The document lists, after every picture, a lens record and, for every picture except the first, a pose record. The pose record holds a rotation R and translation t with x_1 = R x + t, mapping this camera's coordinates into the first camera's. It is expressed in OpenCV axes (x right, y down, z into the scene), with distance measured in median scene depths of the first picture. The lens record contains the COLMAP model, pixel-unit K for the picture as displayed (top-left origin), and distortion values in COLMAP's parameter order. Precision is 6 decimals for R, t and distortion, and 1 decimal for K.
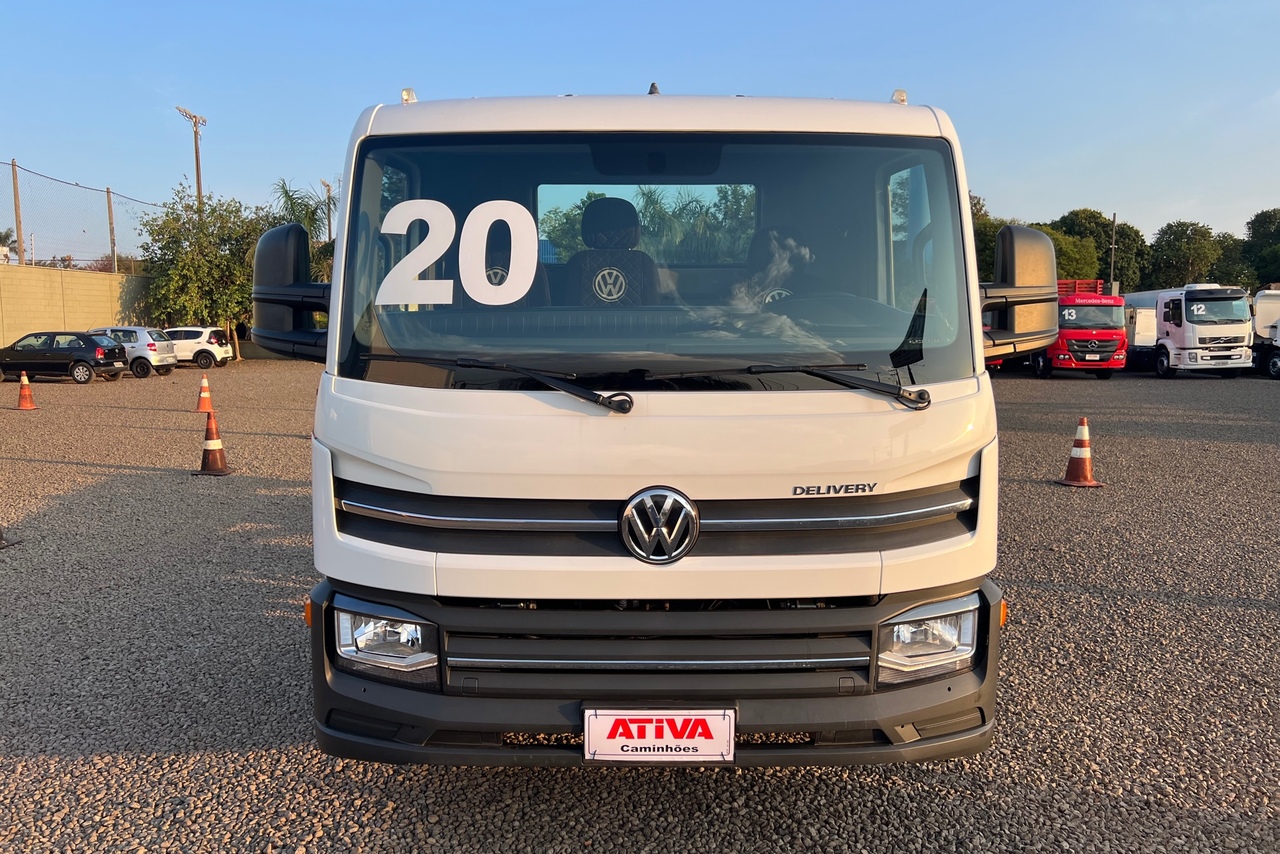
lens RADIAL K [[944.8, 0, 636.5], [0, 944.8, 428.3], [0, 0, 1]] dist [0.074485, -0.101341]
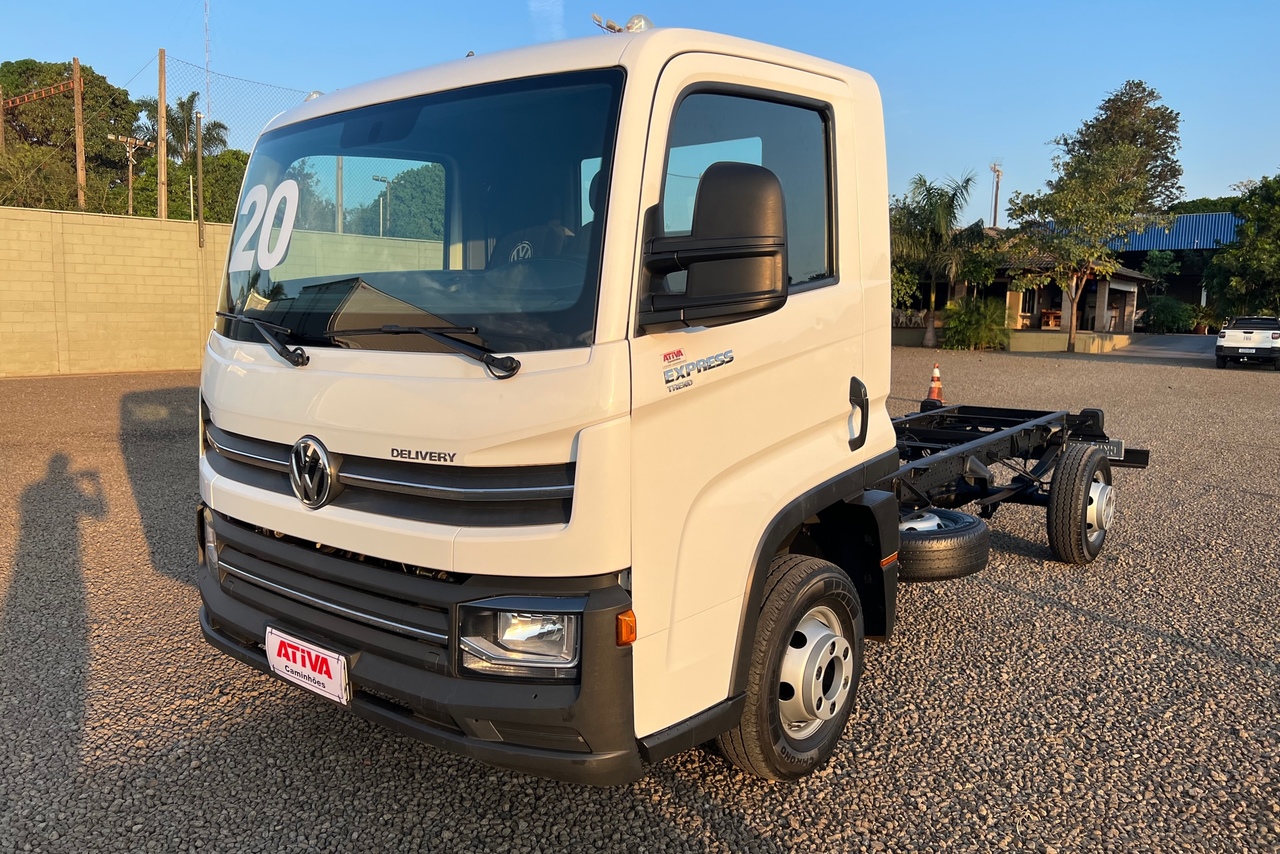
lens RADIAL K [[944.8, 0, 636.5], [0, 944.8, 428.3], [0, 0, 1]] dist [0.074485, -0.101341]
pose [[0.773359, 0.082840, -0.628533, 0.982297], [-0.076276, 0.996382, 0.037471, -0.015818], [0.629363, 0.018964, 0.776880, 0.386414]]
